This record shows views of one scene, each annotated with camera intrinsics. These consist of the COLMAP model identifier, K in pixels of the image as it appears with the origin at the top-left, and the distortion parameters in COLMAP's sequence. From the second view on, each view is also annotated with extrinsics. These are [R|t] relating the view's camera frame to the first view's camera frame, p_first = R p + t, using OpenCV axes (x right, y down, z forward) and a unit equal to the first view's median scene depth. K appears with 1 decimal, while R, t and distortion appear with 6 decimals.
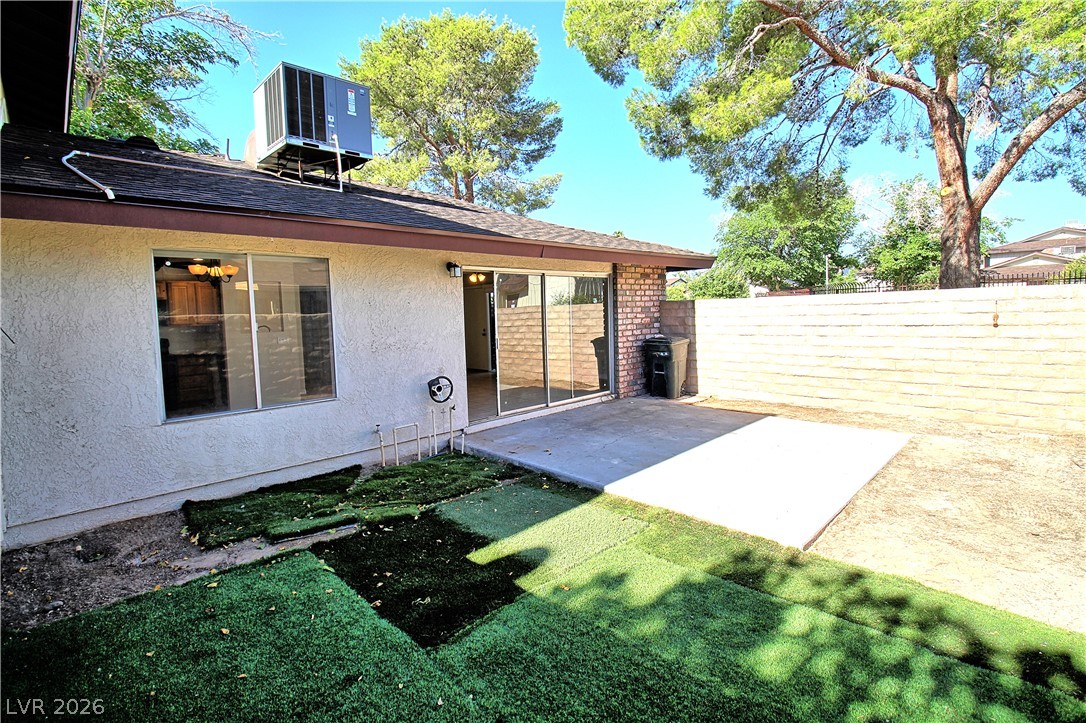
lens RADIAL K [[503.9, 0, 549.5], [0, 503.9, 343.6], [0, 0, 1]] dist [0.000187, -0.014183]
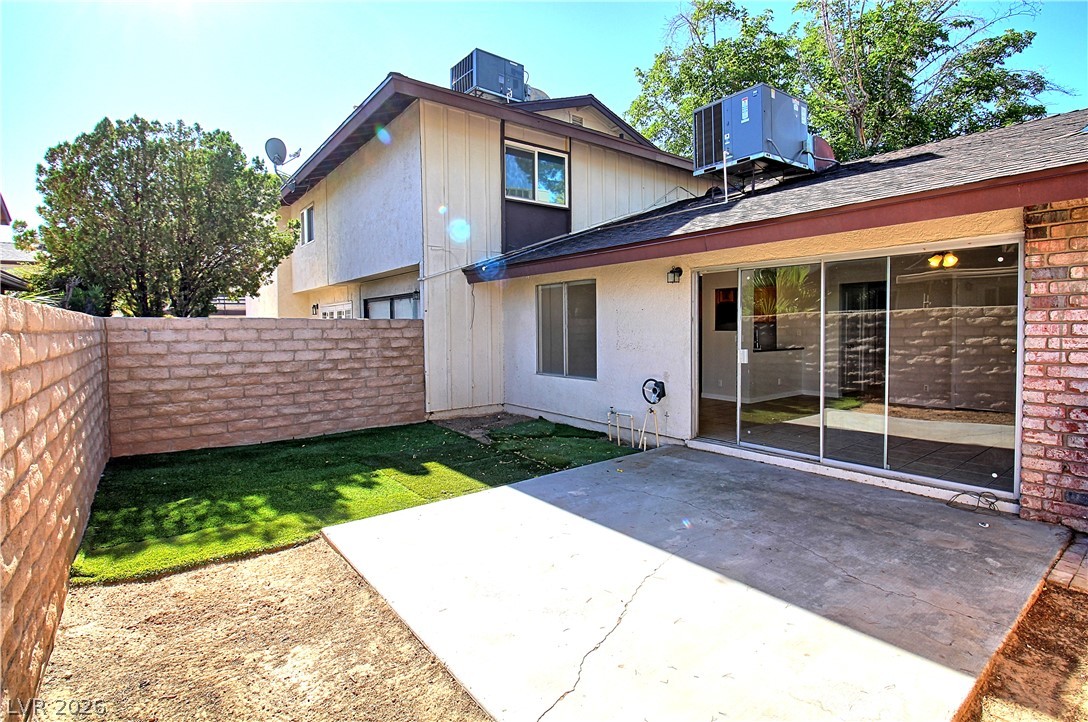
lens RADIAL K [[527.5, 0, 545.3], [0, 527.5, 341.2], [0, 0, 1]] dist [-0.001988, -0.000616]
pose [[-0.128611, 0.062827, -0.989703, 1.782788], [-0.046587, 0.996507, 0.069313, -0.158154], [0.990600, 0.055022, -0.125235, 1.803956]]
